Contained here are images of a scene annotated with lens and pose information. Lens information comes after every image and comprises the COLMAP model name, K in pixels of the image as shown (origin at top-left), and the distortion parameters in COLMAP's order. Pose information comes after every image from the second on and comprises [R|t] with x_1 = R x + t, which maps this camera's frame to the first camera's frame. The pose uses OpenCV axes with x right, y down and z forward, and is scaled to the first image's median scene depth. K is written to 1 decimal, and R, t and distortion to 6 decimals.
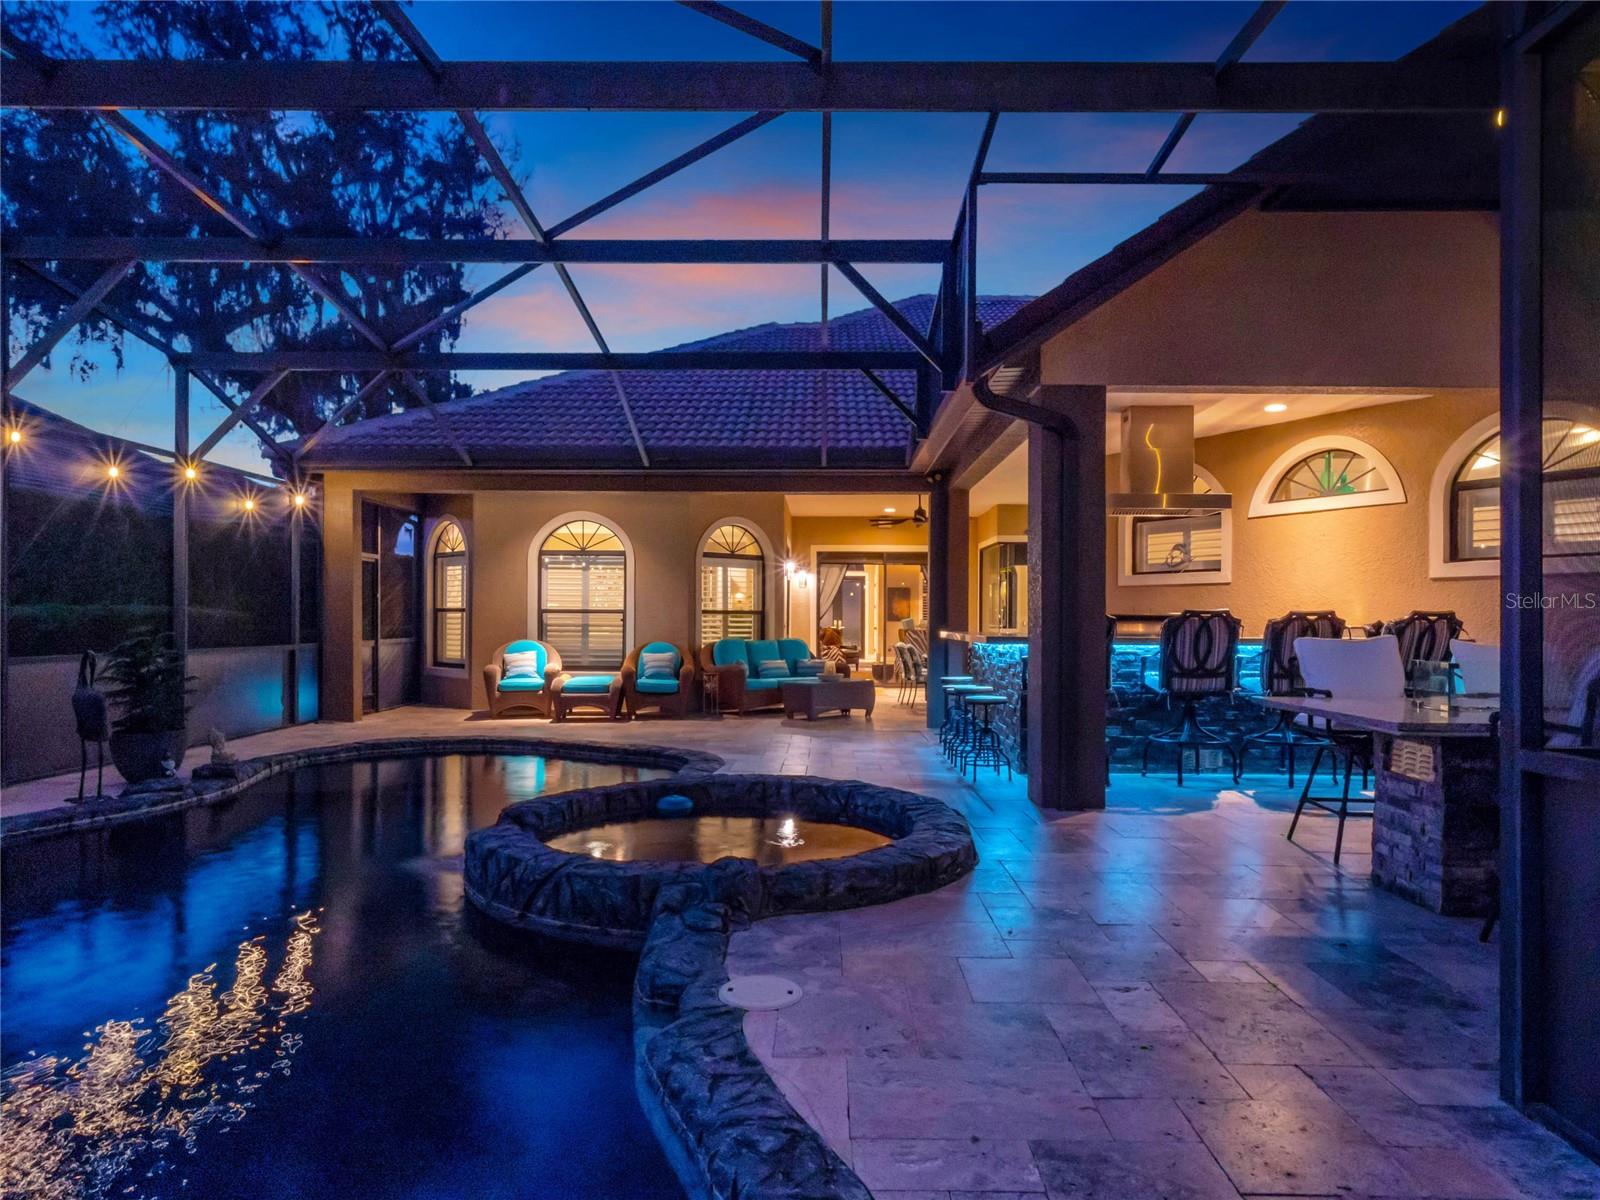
lens RADIAL K [[975.3, 0, 800.0], [0, 975.3, 600.0], [0, 0, 1]] dist [0.001063, -0.000221]
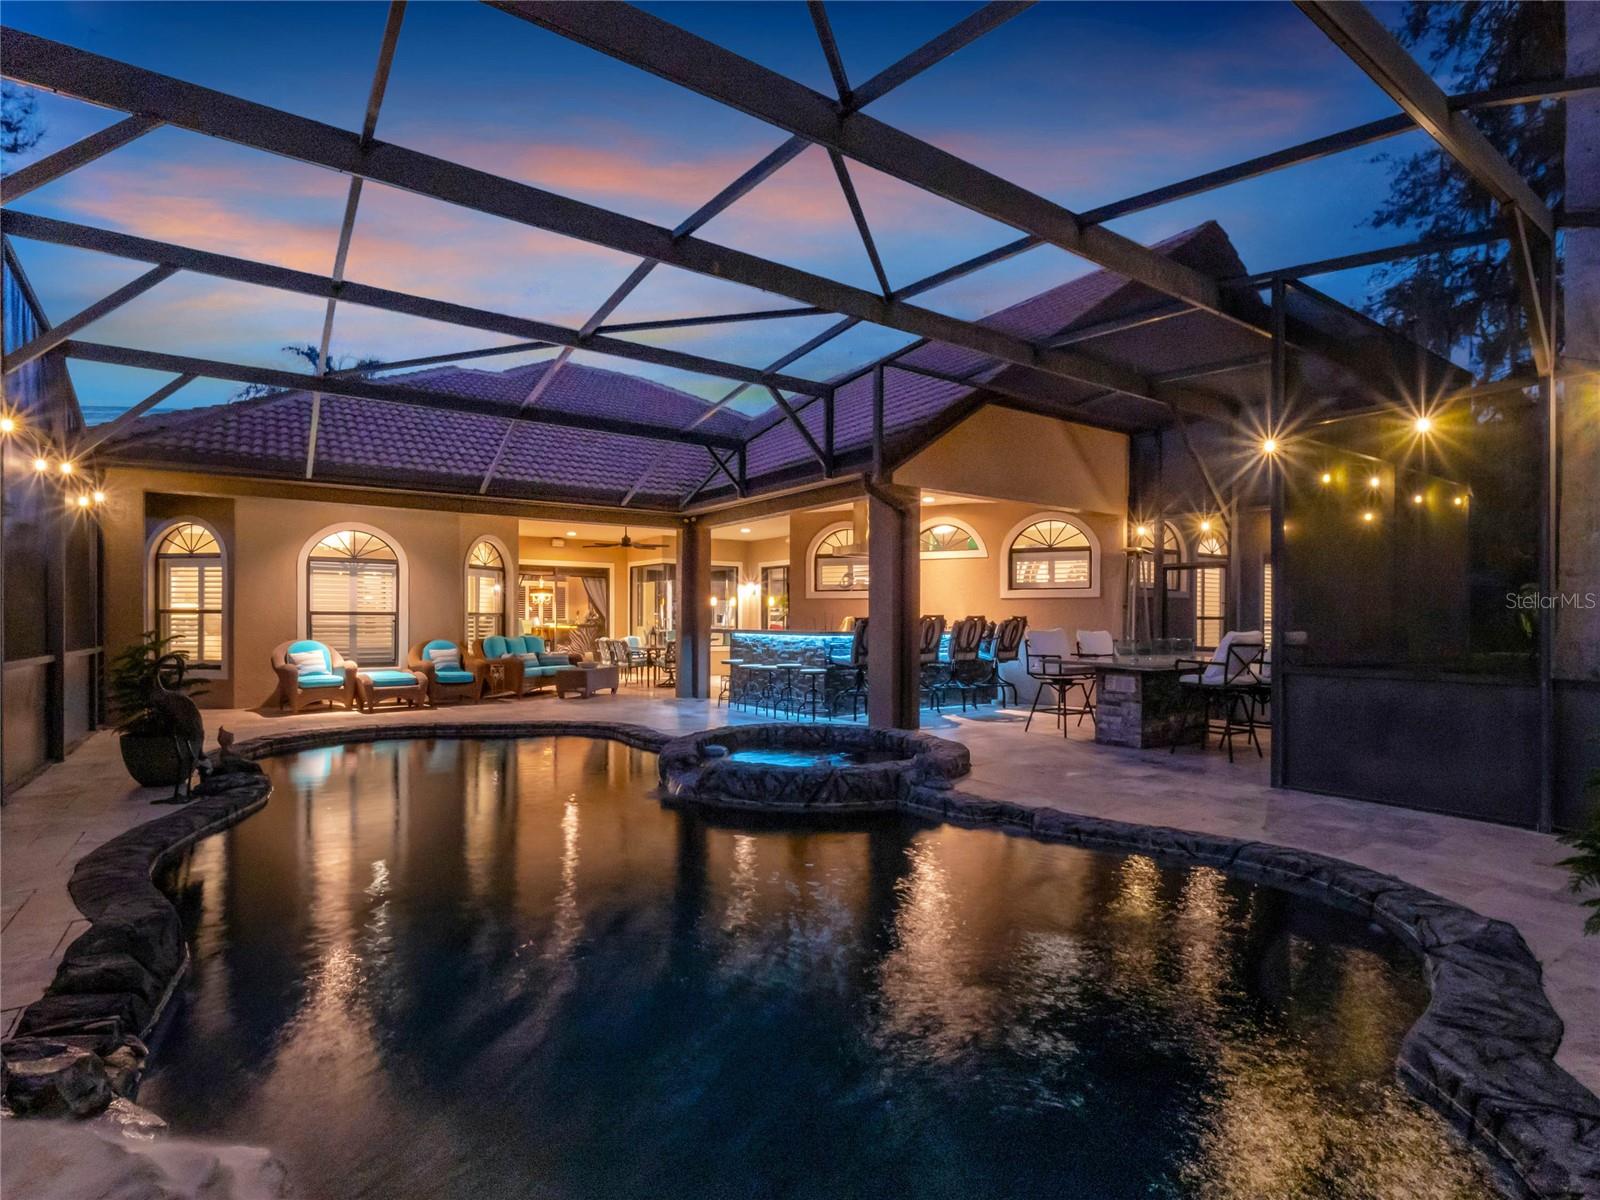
lens RADIAL K [[791.7, 0, 800.0], [0, 791.7, 600.0], [0, 0, 1]] dist [0.000812, 0.000191]
pose [[0.817796, 0.012380, 0.575375, -0.409444], [-0.010507, 0.999923, -0.006581, -0.003585], [-0.575412, -0.000664, 0.817863, -0.026554]]
